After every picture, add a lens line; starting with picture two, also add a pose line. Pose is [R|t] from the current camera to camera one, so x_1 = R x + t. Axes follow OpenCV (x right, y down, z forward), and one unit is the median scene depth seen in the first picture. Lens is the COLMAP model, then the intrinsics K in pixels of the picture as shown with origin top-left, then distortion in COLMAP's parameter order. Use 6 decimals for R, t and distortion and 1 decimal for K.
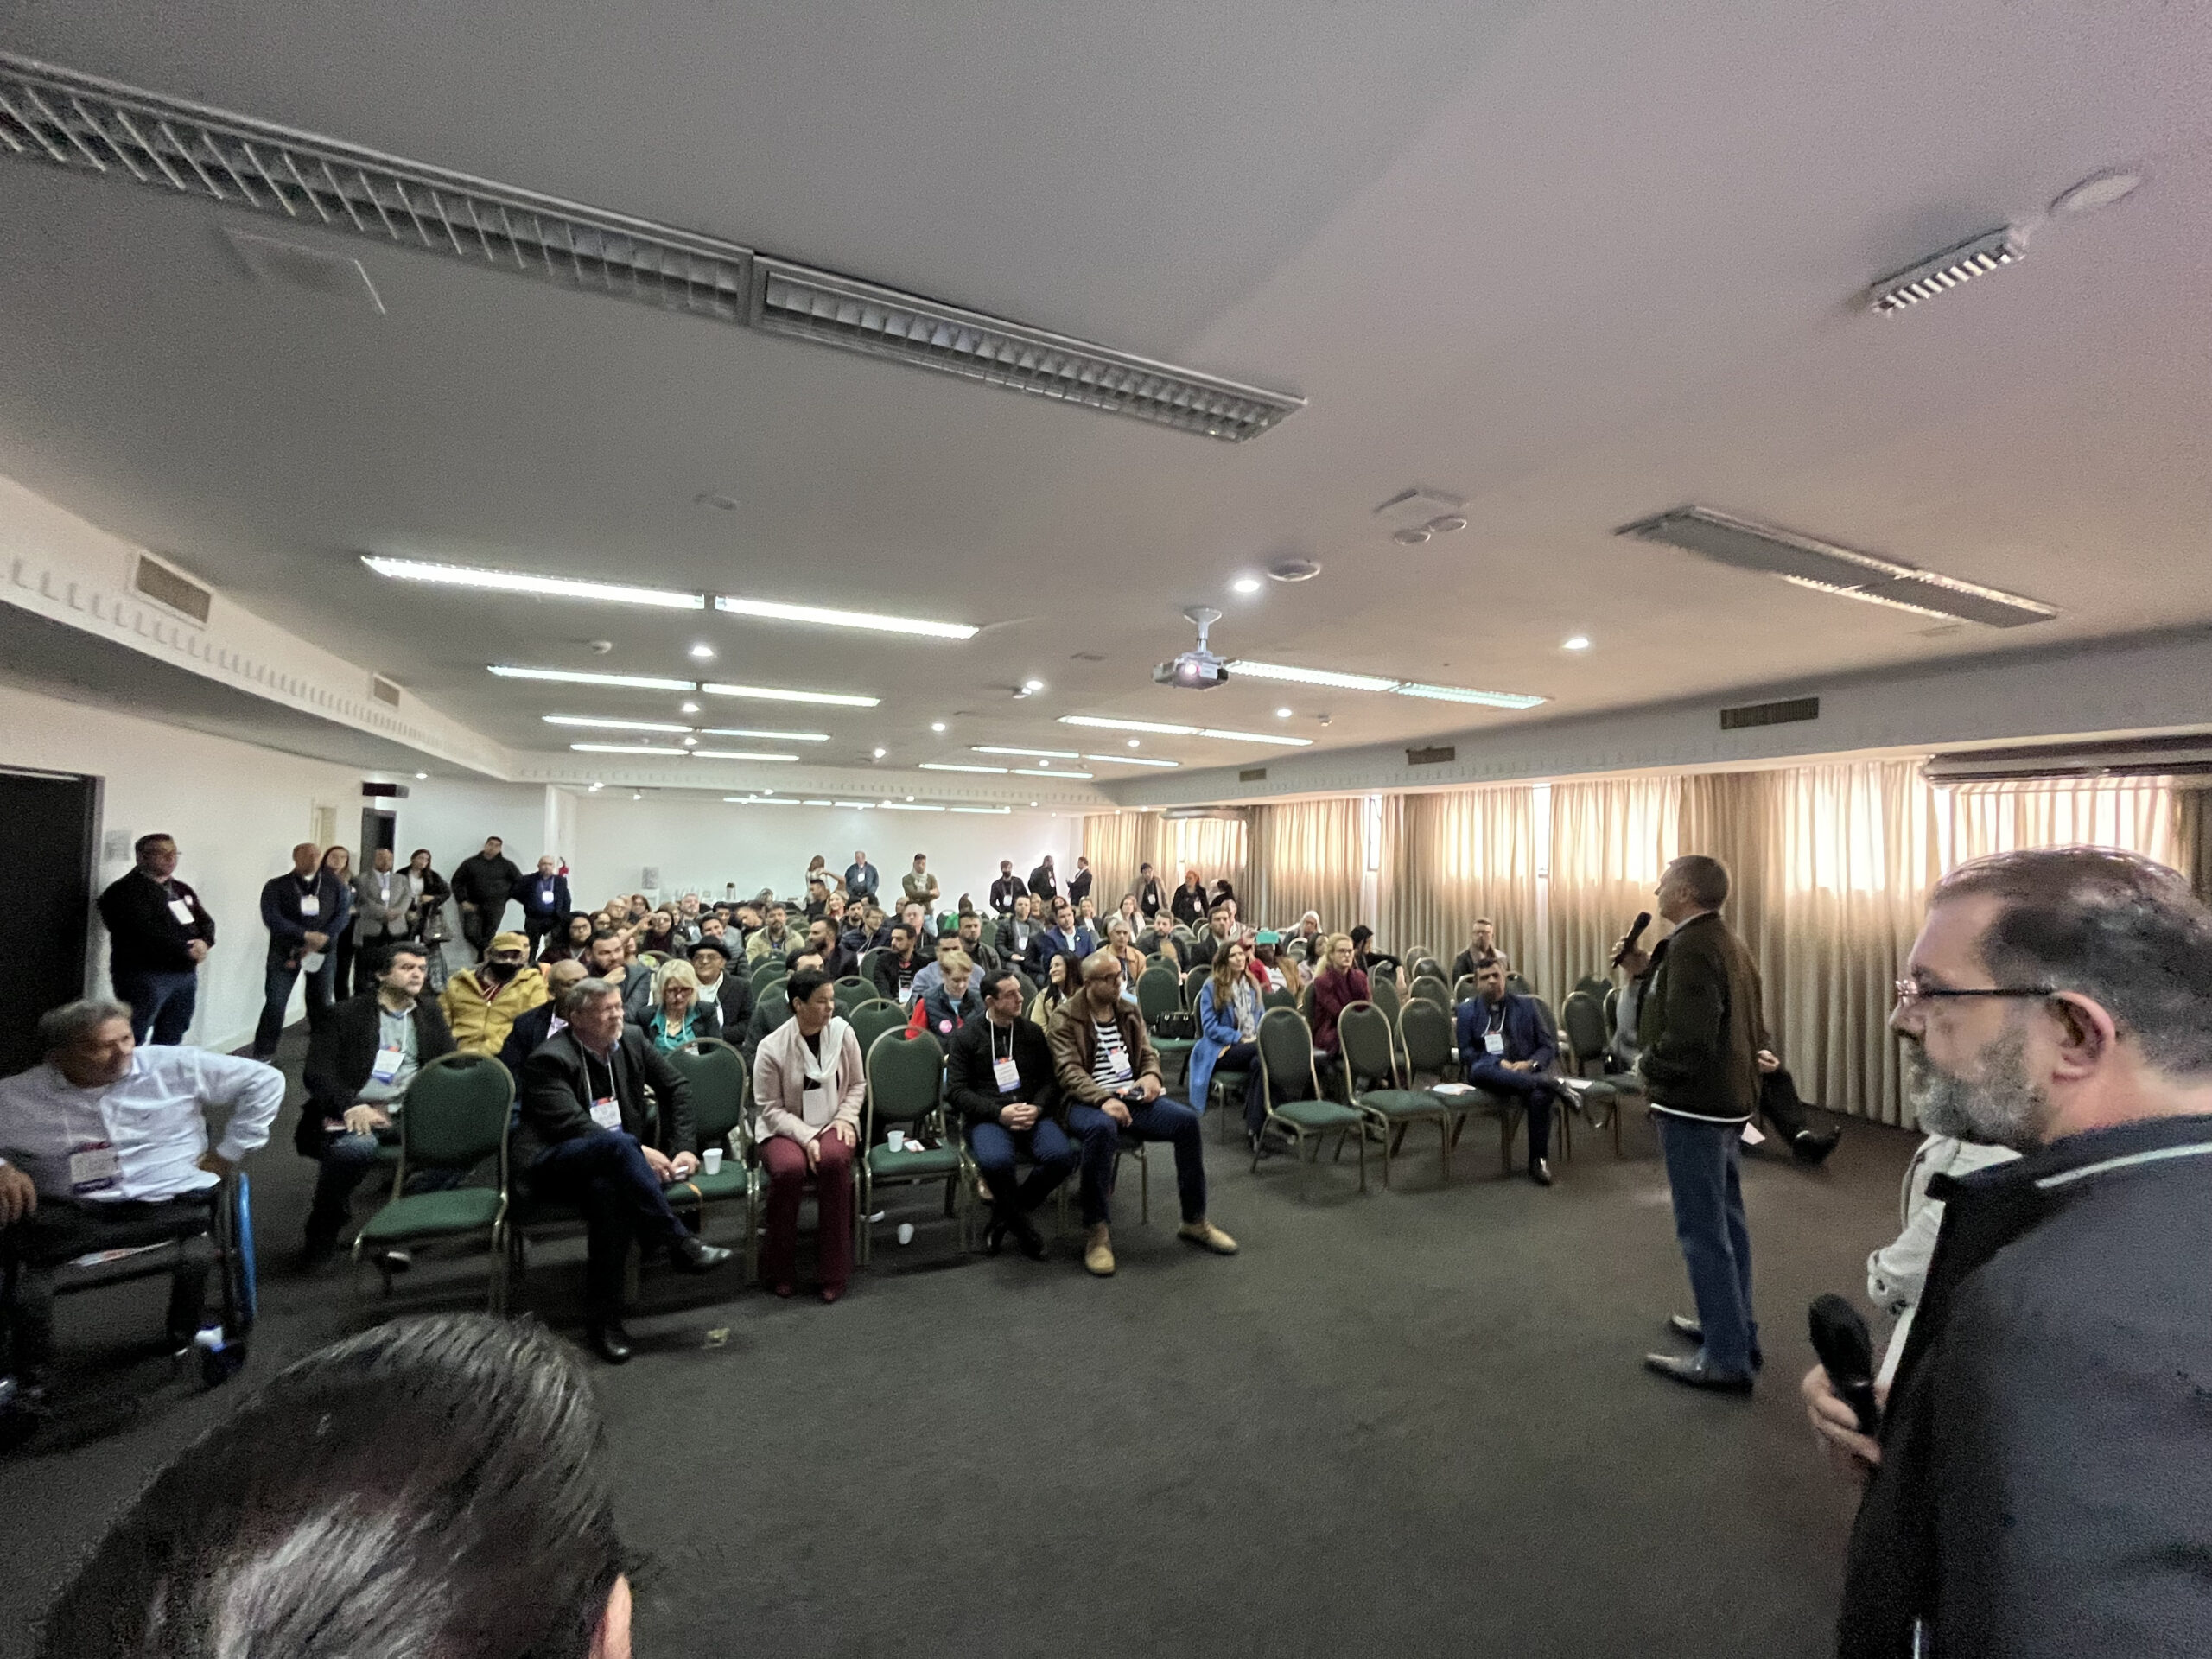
lens RADIAL K [[889.3, 0, 1106.0], [0, 889.3, 829.5], [0, 0, 1]] dist [-0.004117, 0.000161]
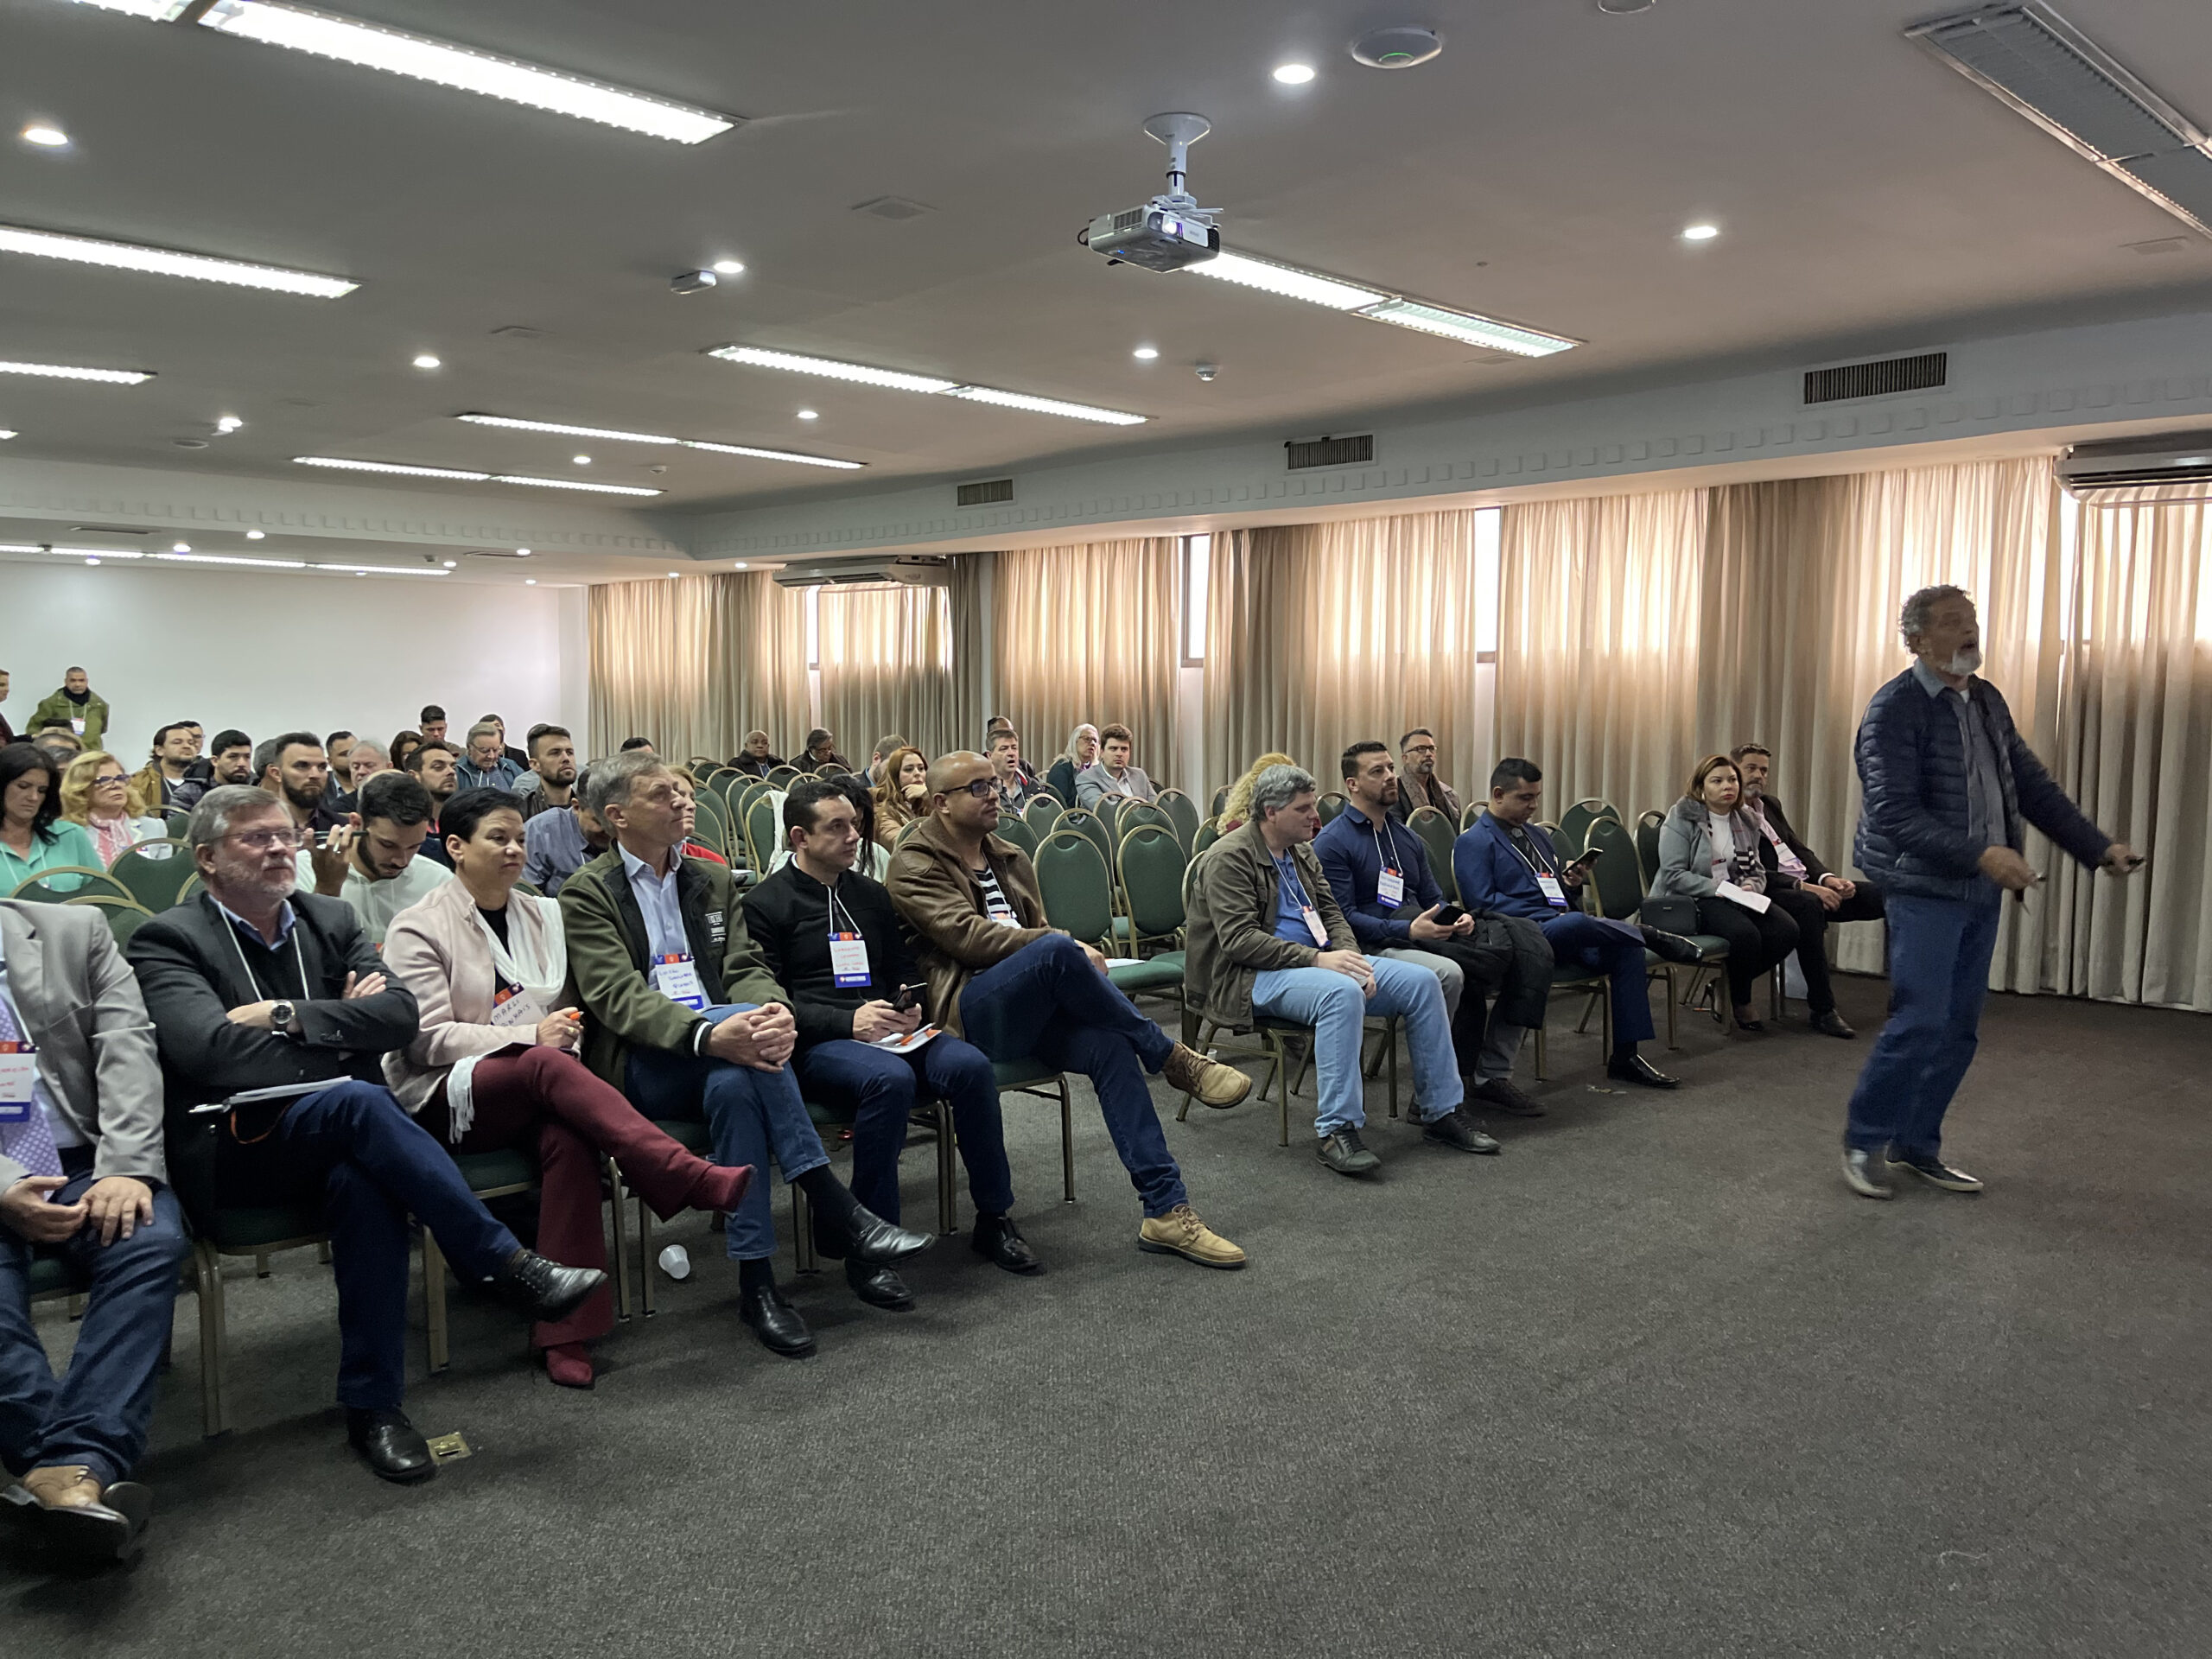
lens RADIAL K [[1670.3, 0, 1106.0], [0, 1670.3, 829.5], [0, 0, 1]] dist [0.088975, -0.125823]
pose [[0.946075, -0.046422, 0.320603, -0.158400], [0.009314, 0.993168, 0.116323, 0.038705], [-0.323813, -0.107064, 0.940044, -0.016705]]
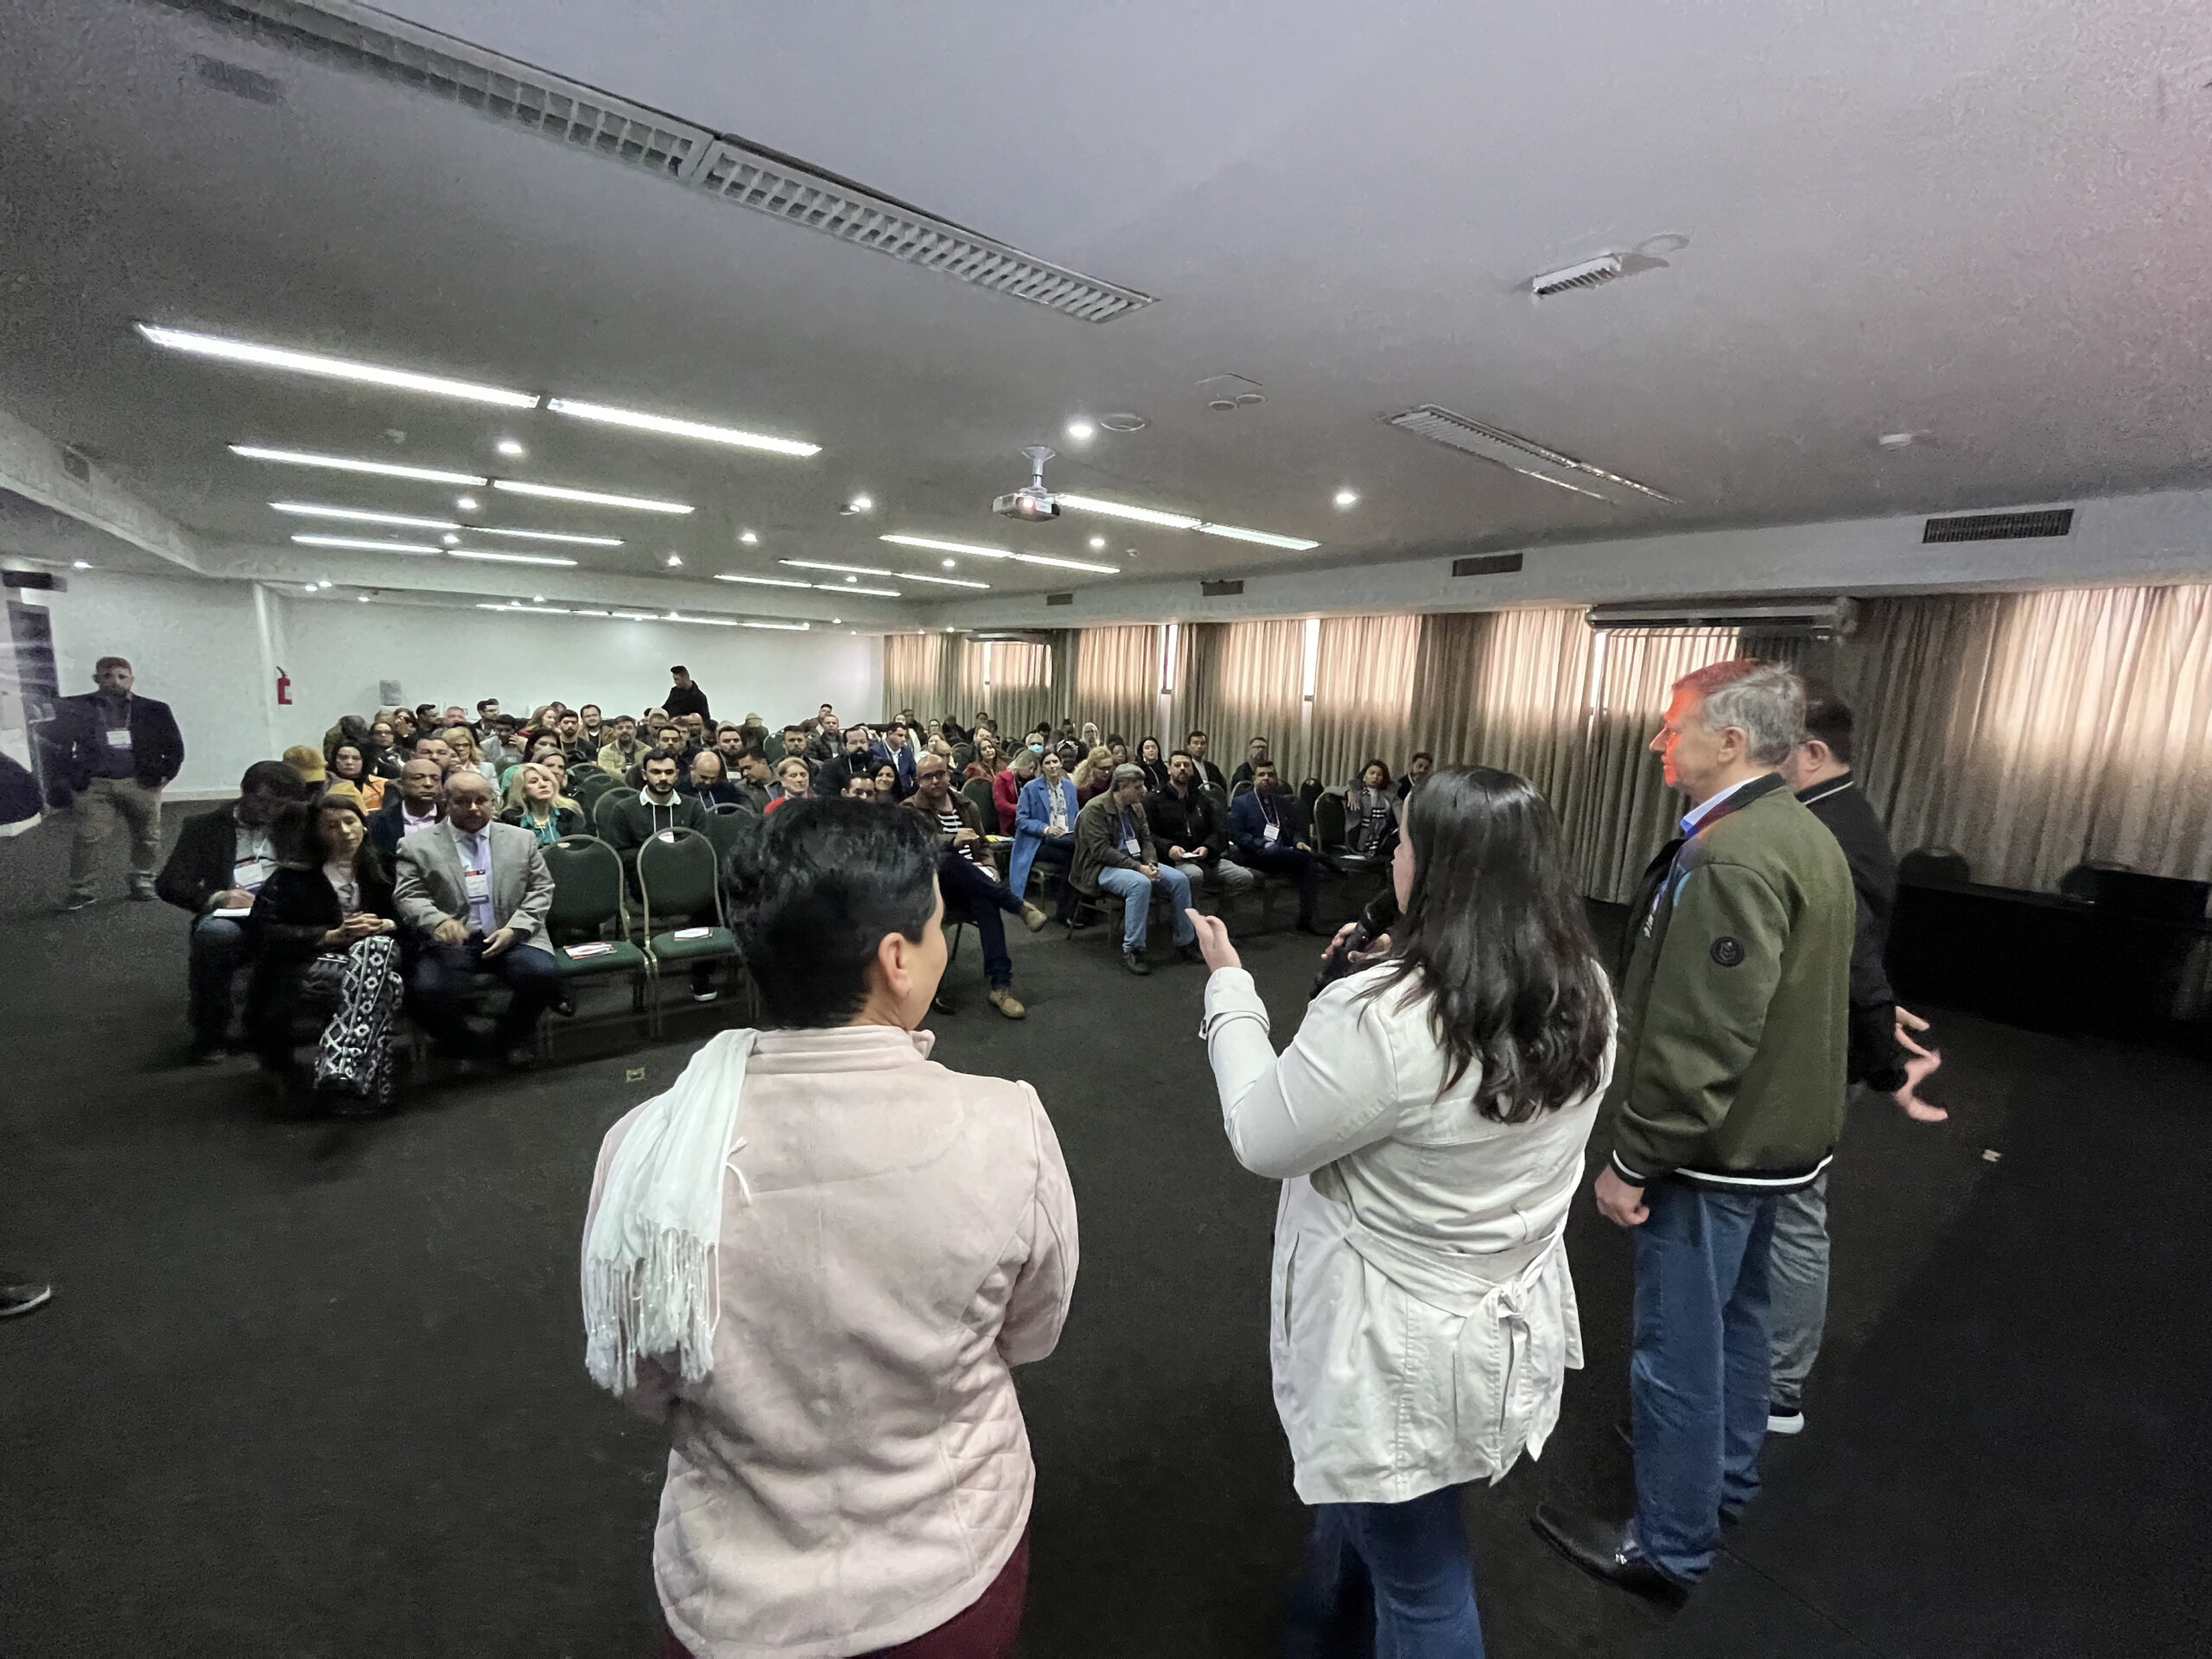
lens RADIAL K [[889.3, 0, 1106.0], [0, 889.3, 829.5], [0, 0, 1]] dist [-0.004117, 0.000161]
pose [[0.973309, -0.022442, 0.228400, -0.041054], [-0.022614, 0.980986, 0.192758, 0.002376], [-0.228383, -0.192779, 0.954294, -0.093437]]
